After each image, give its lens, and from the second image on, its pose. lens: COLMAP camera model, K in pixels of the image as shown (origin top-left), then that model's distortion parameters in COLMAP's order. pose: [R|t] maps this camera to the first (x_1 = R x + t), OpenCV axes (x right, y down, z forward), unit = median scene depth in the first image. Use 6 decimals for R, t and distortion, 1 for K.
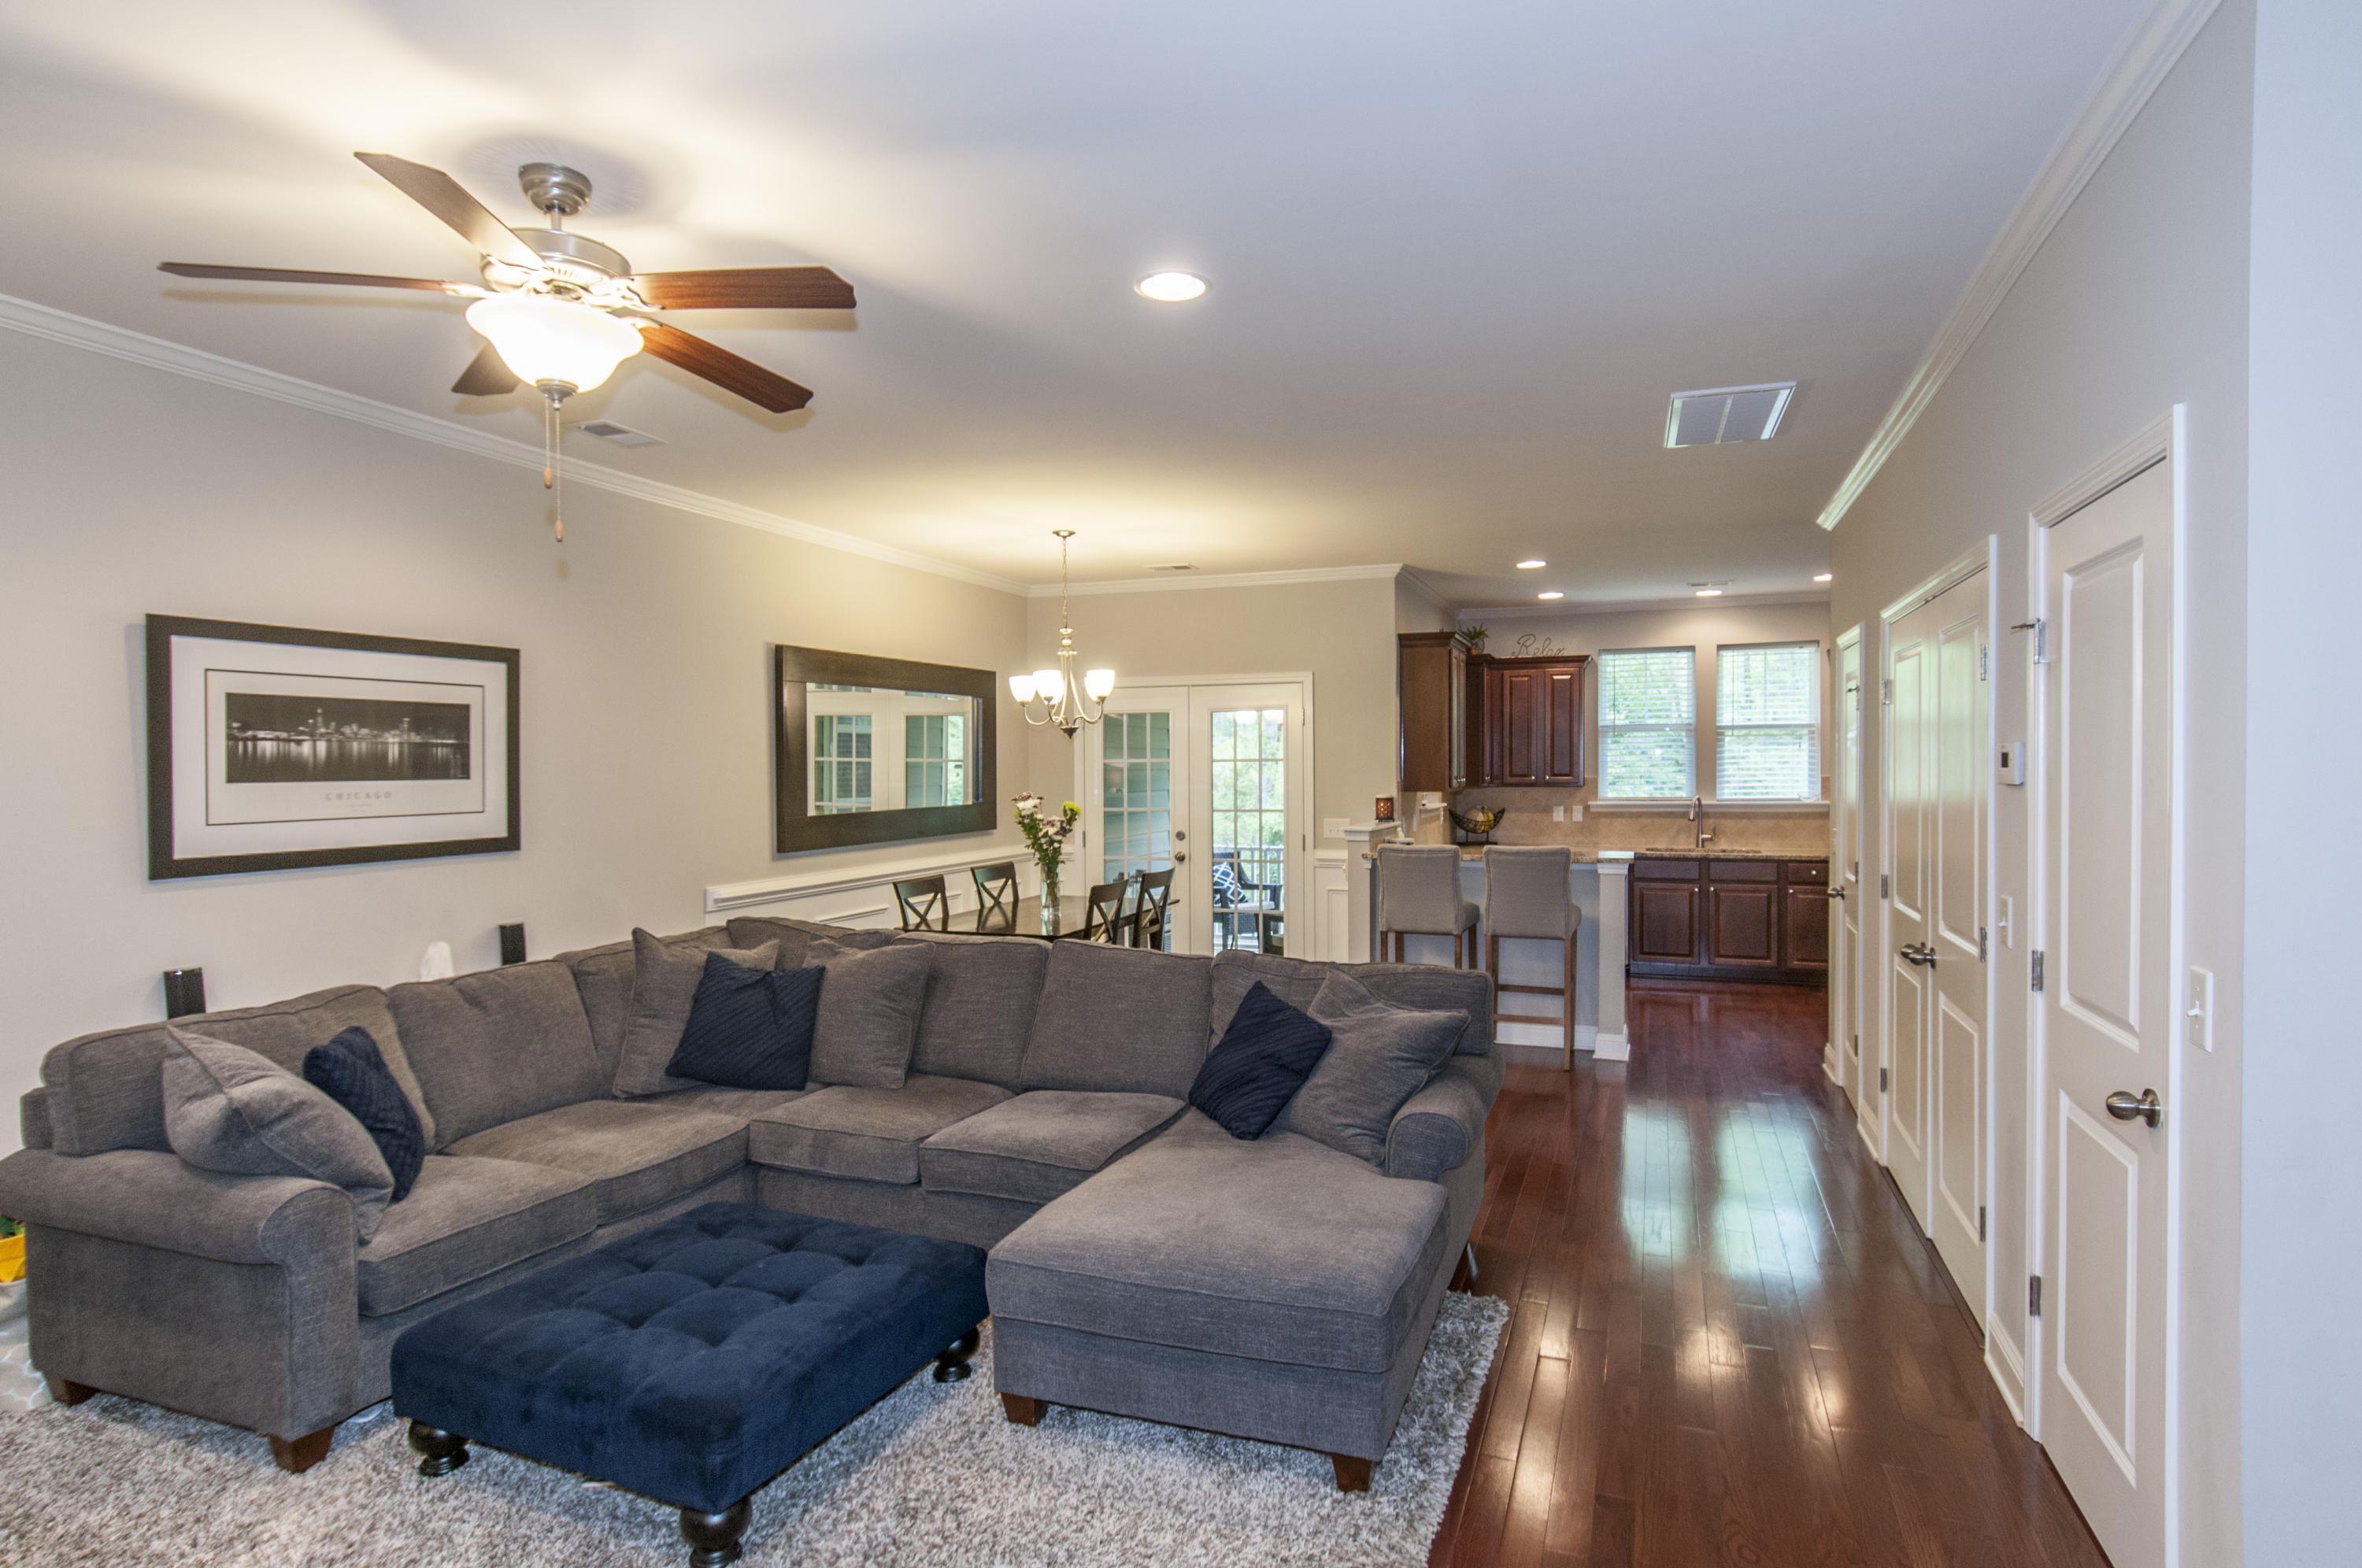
lens RADIAL K [[1224.8, 0, 1202.1], [0, 1224.8, 780.7], [0, 0, 1]] dist [0.014812, -0.011326]
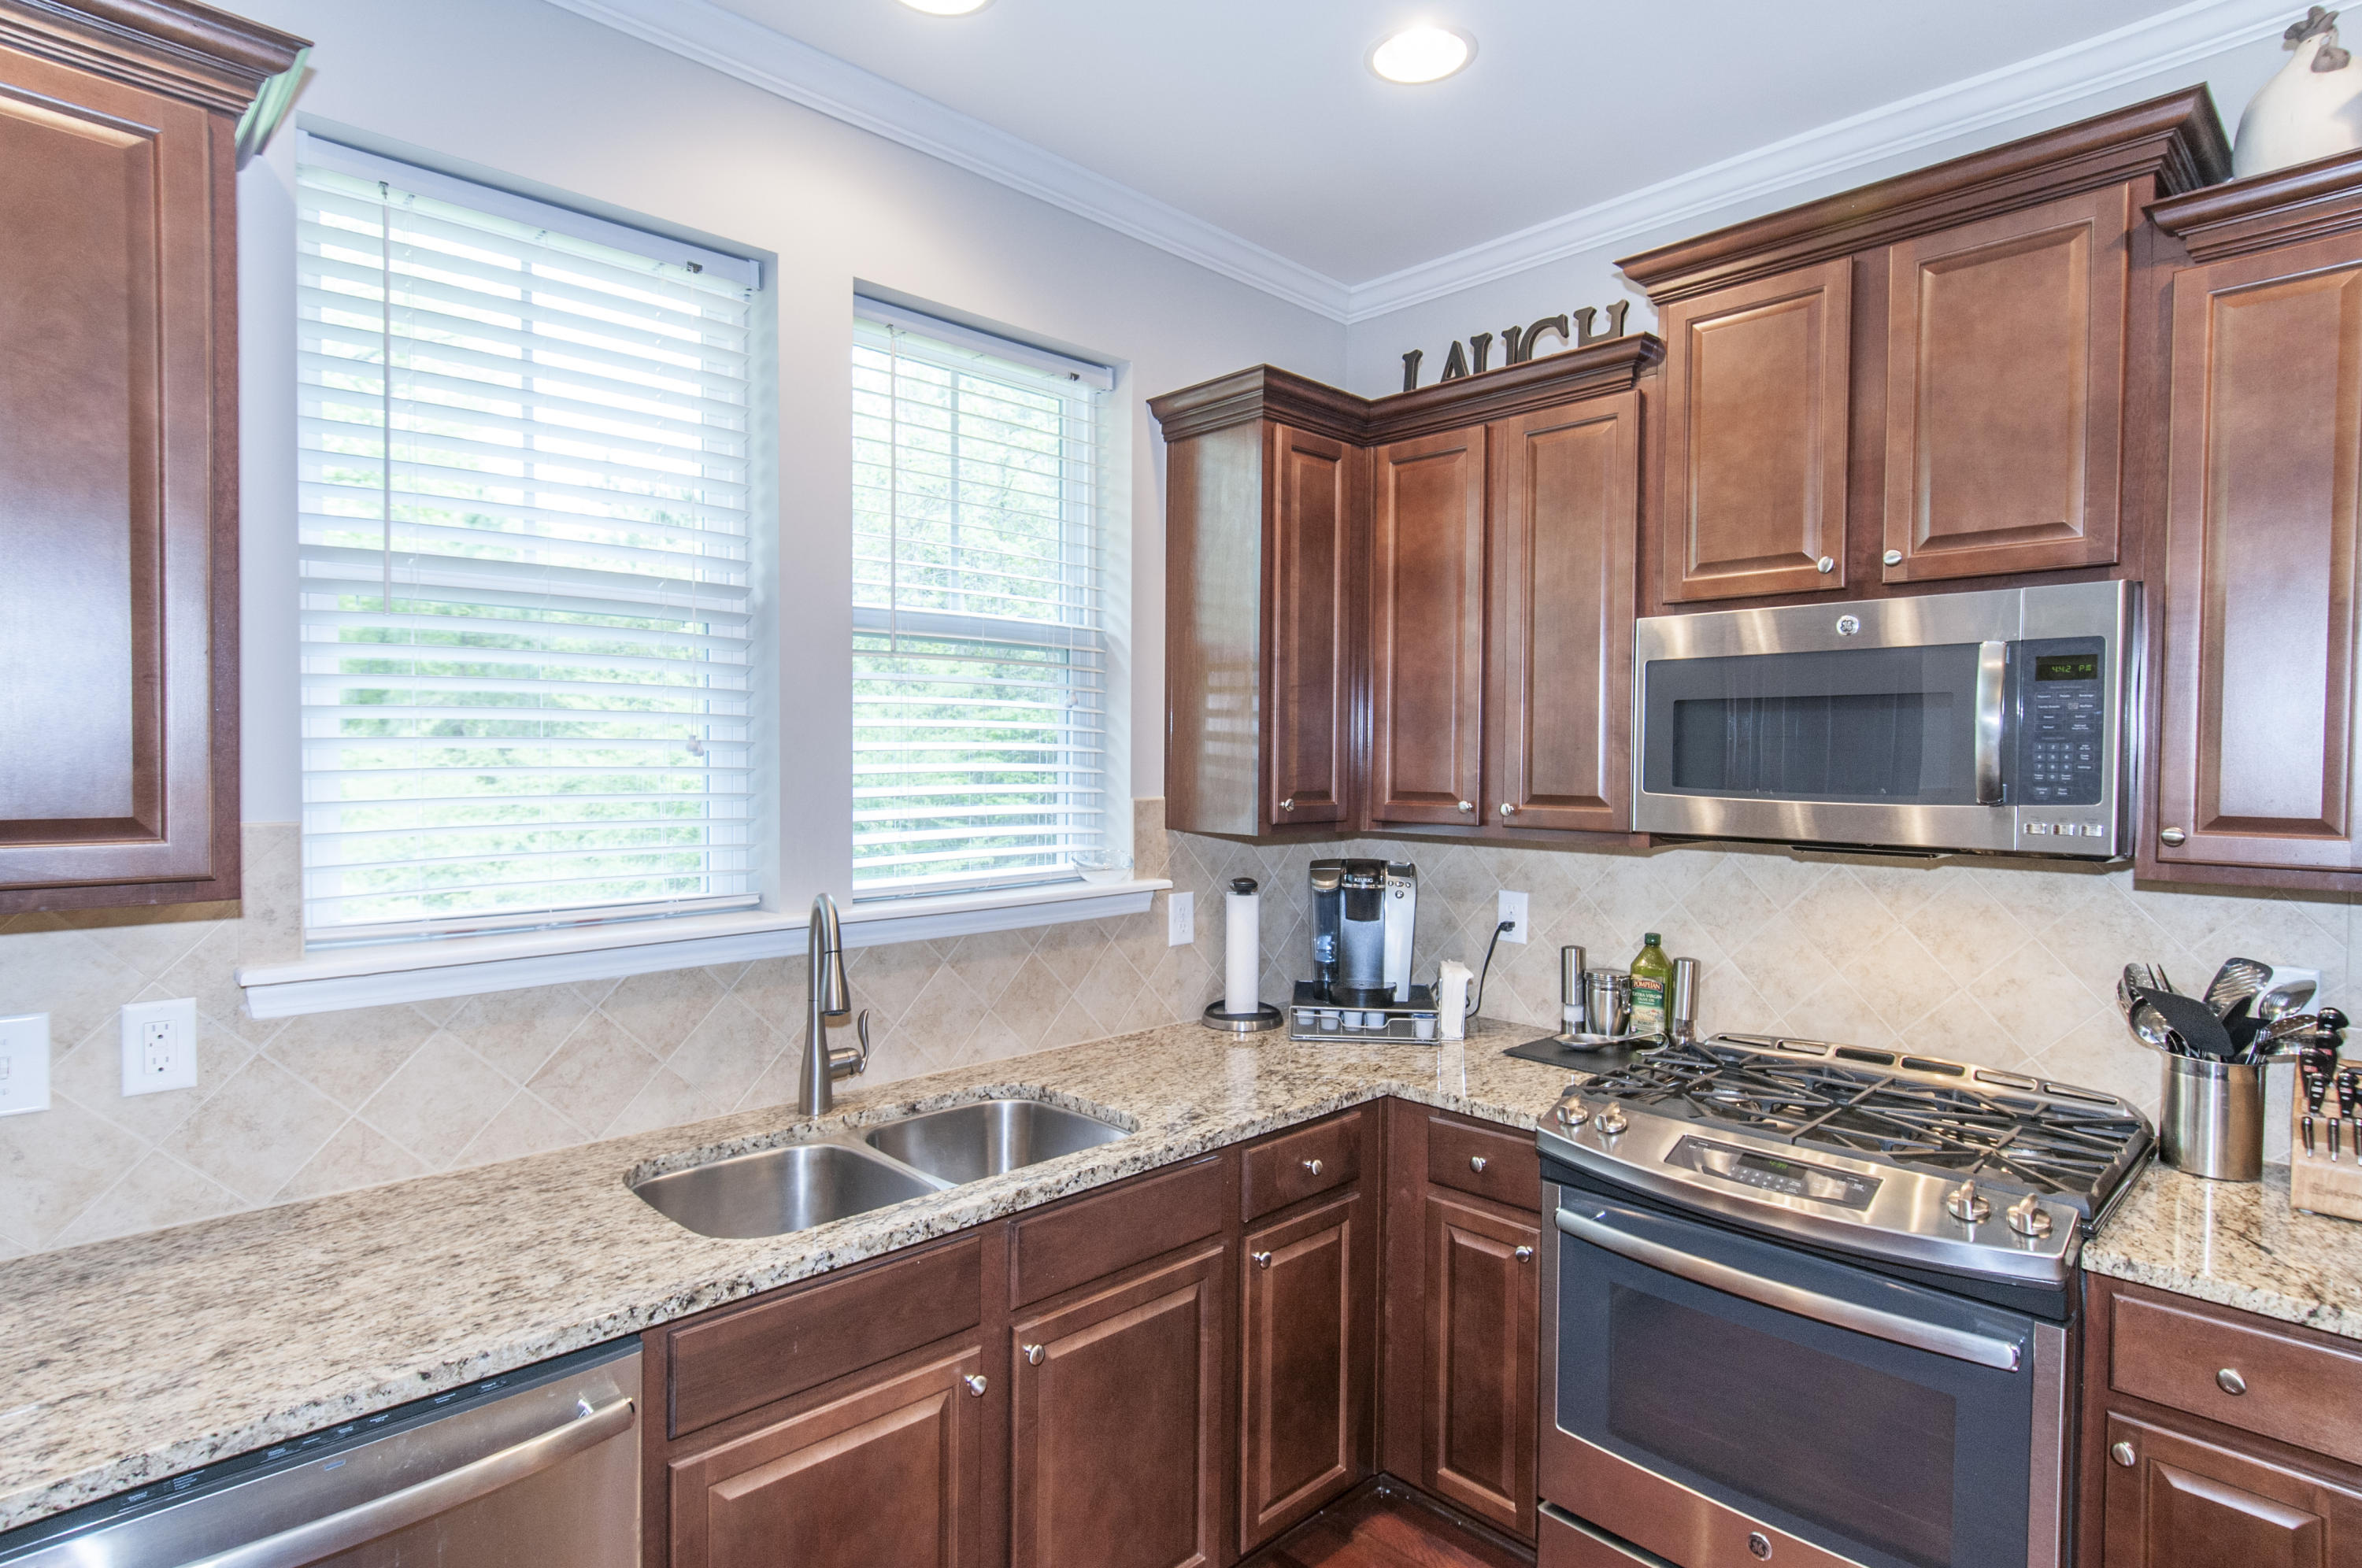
lens RADIAL K [[1224.8, 0, 1207.7], [0, 1224.8, 786.2], [0, 0, 1]] dist [0.014812, -0.011326]
pose [[0.426507, -0.013222, 0.904388, 0.222088], [0.000294, 0.999895, 0.014480, -0.011432], [-0.904484, -0.005910, 0.426466, 0.823980]]
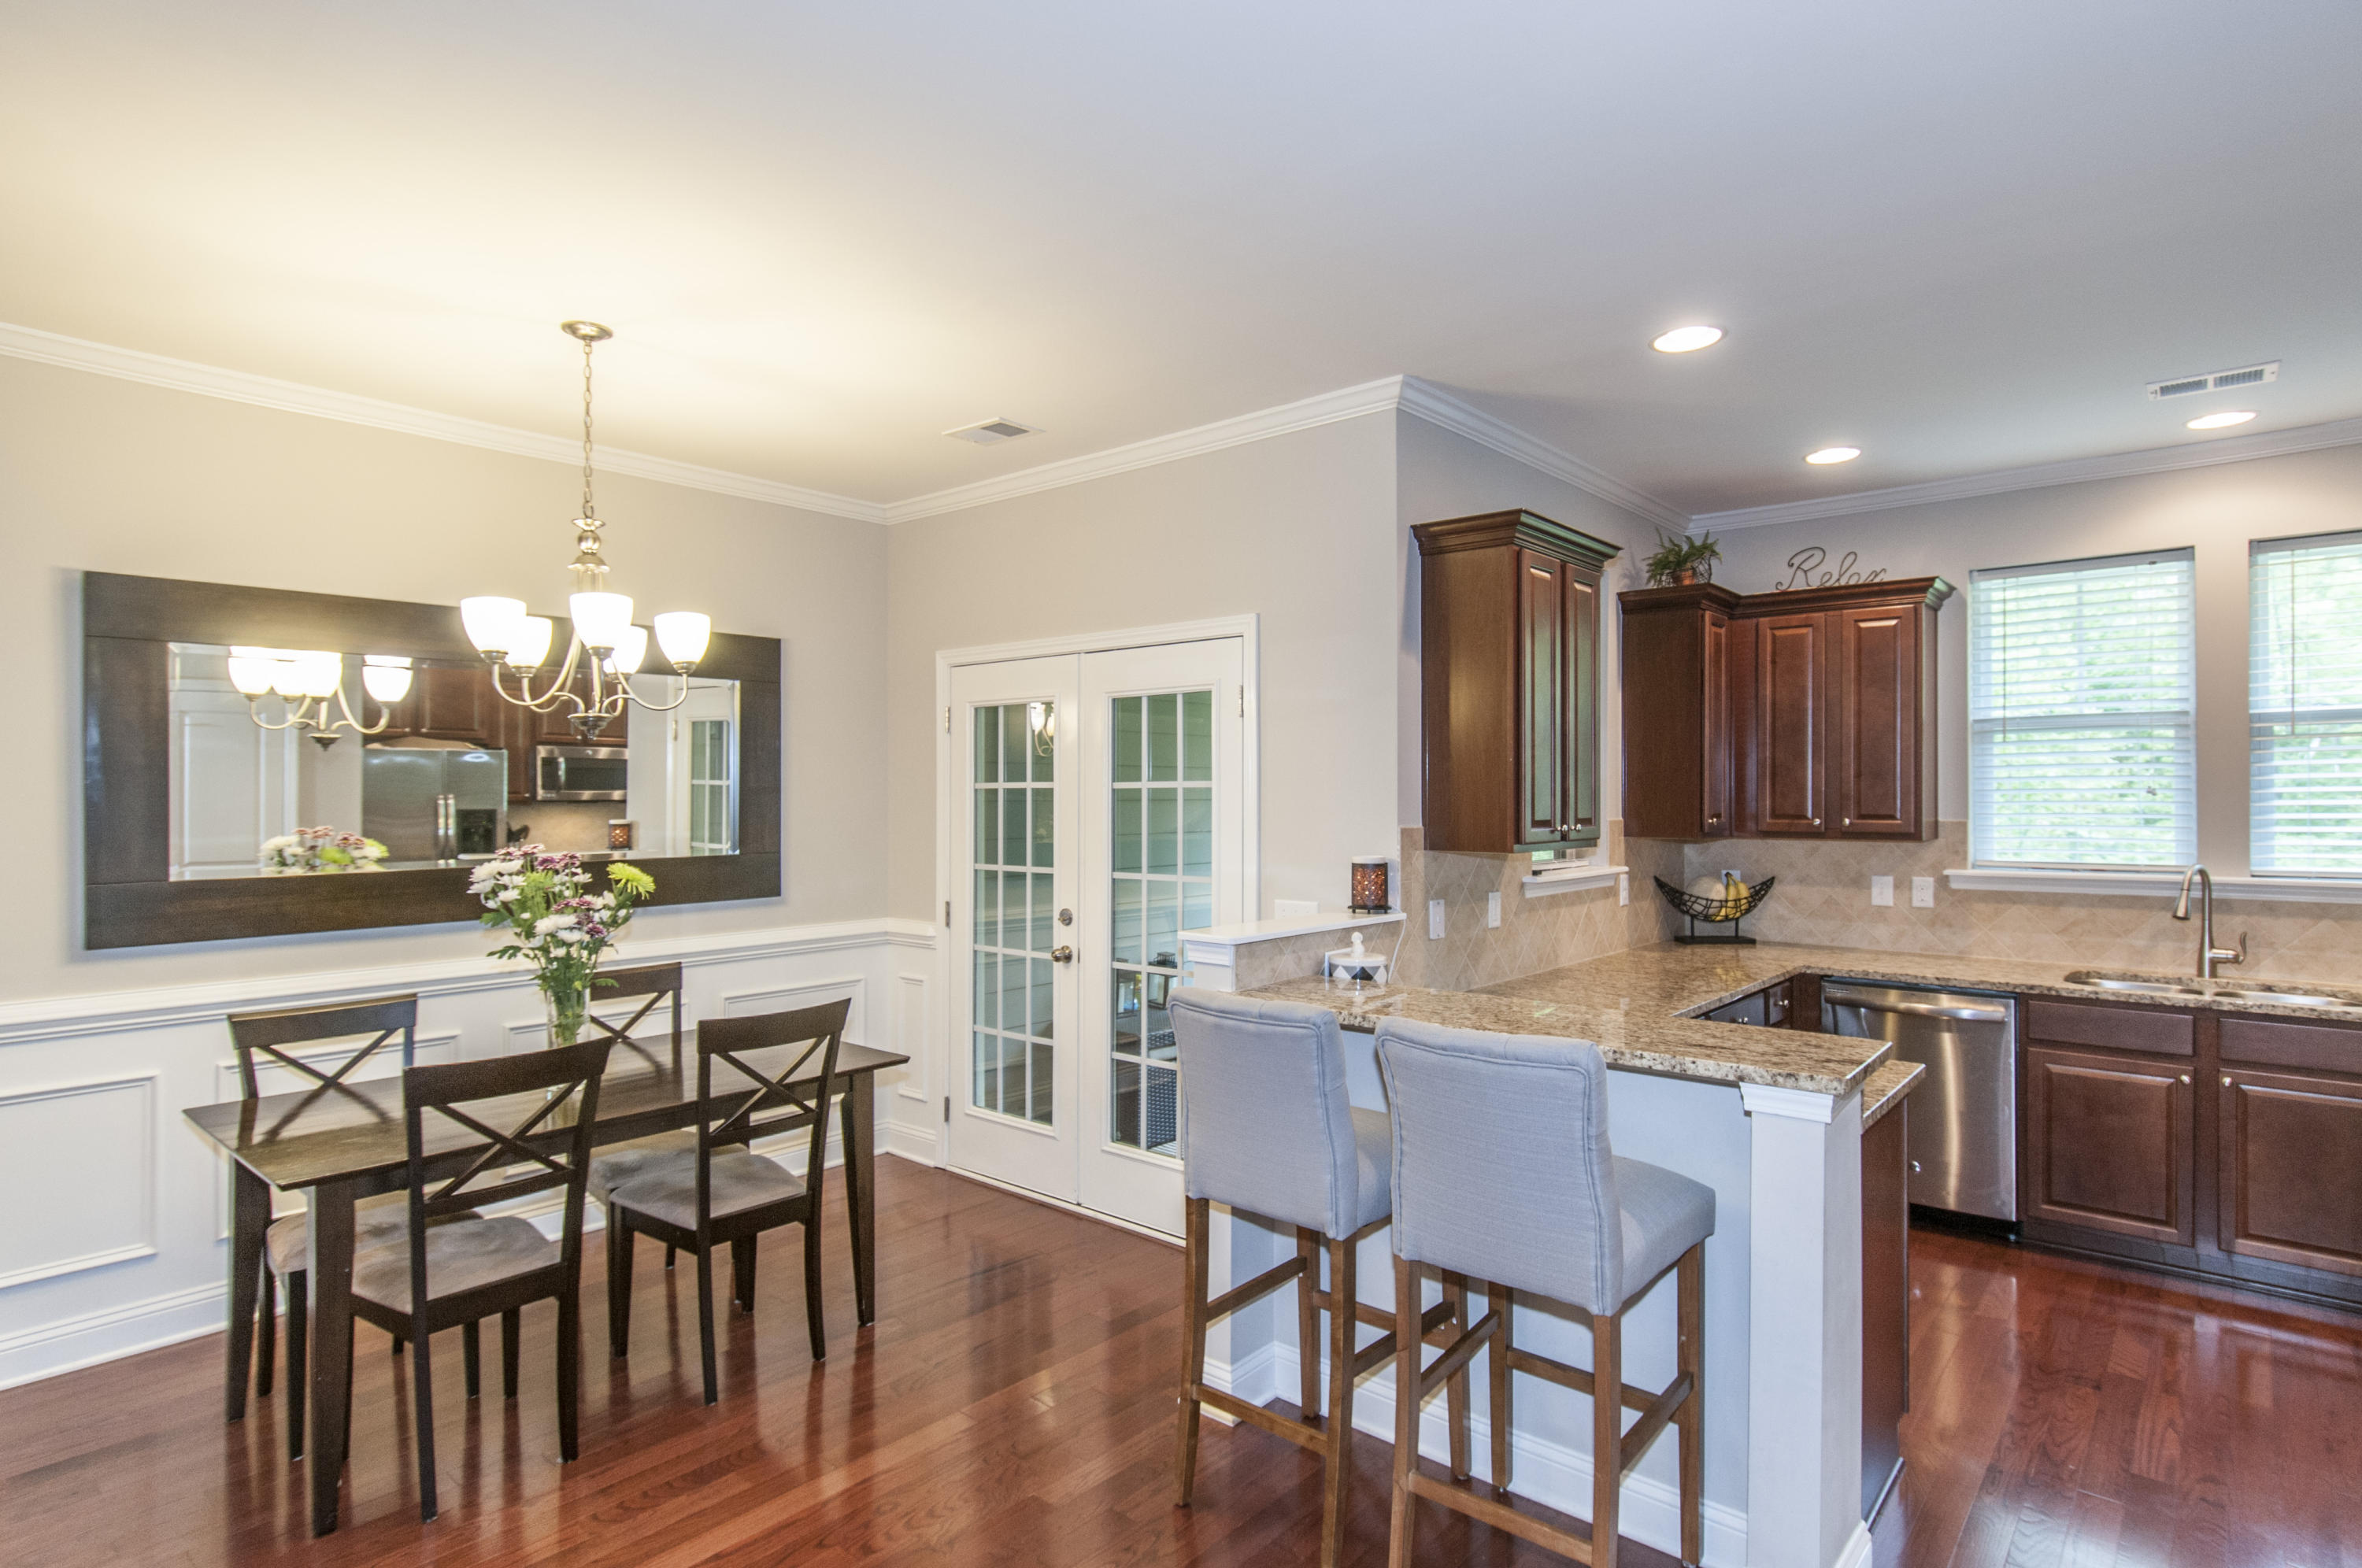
lens RADIAL K [[1224.8, 0, 1211.0], [0, 1224.8, 786.5], [0, 0, 1]] dist [0.014812, -0.011326]
pose [[0.940448, 0.003613, -0.339919, 0.207560], [-0.009184, 0.999849, -0.014780, -0.006980], [0.339815, 0.017021, 0.940338, 0.428937]]
